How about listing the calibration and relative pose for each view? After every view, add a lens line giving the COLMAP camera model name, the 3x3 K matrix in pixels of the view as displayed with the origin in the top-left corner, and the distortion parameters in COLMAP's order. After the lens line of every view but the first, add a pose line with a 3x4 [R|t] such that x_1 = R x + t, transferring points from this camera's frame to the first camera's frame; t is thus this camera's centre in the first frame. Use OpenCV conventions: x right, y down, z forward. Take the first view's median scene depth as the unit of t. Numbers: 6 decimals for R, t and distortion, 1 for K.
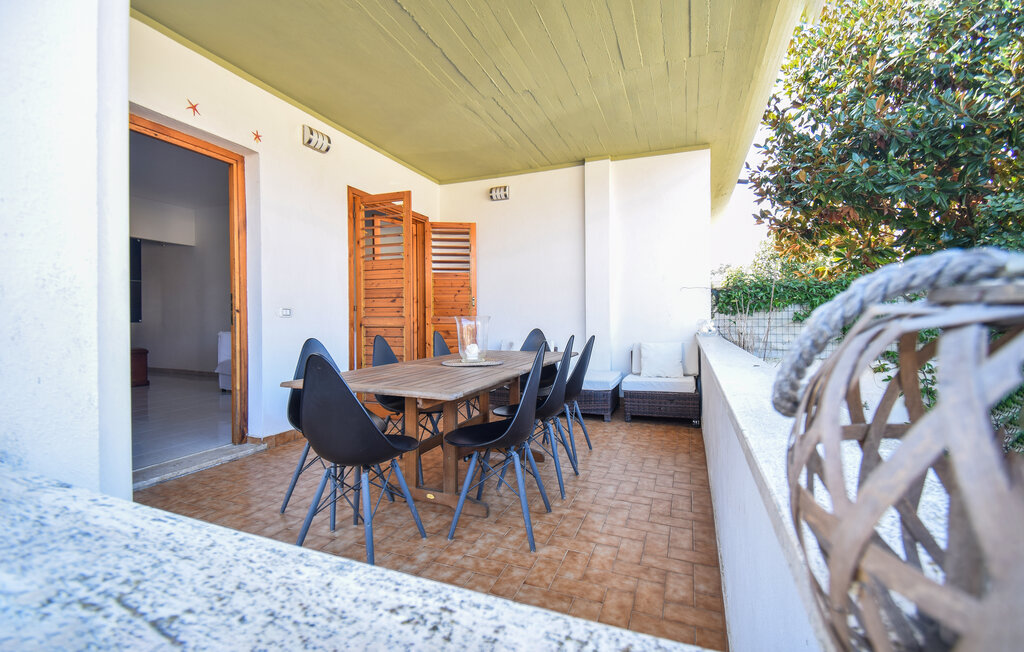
lens RADIAL K [[440.0, 0, 512.0], [0, 440.0, 326.0], [0, 0, 1]] dist [0.001208, 0.000047]
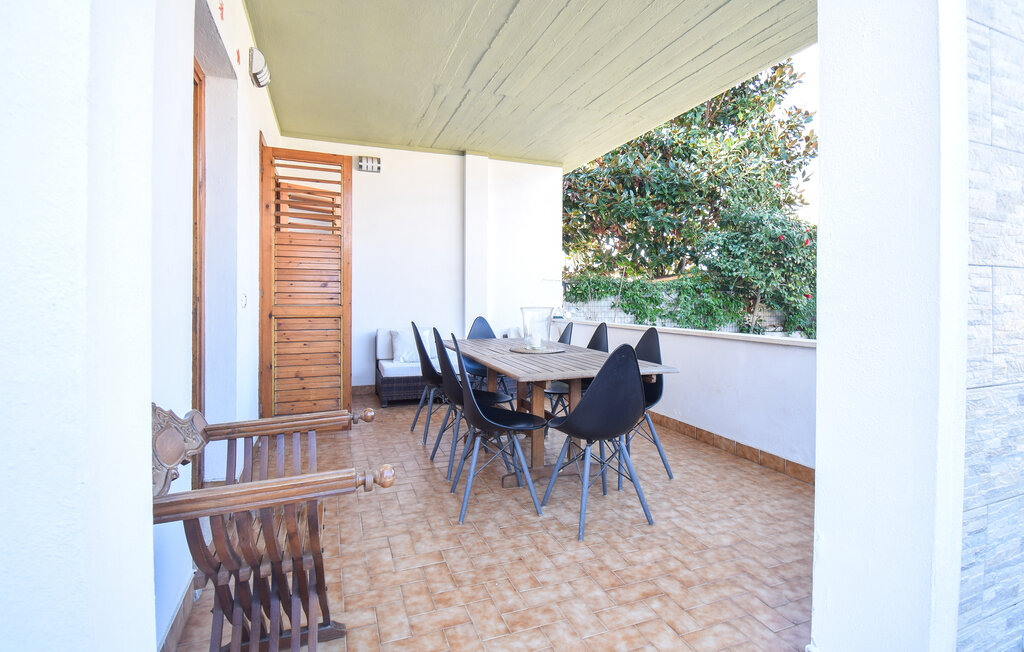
lens RADIAL K [[494.4, 0, 515.6], [0, 494.4, 307.8], [0, 0, 1]] dist [-0.002781, -0.000285]
pose [[0.732363, -0.003950, 0.680903, -0.599106], [0.001458, 0.999990, 0.004233, -0.017972], [-0.680913, -0.002107, 0.732361, 0.080317]]
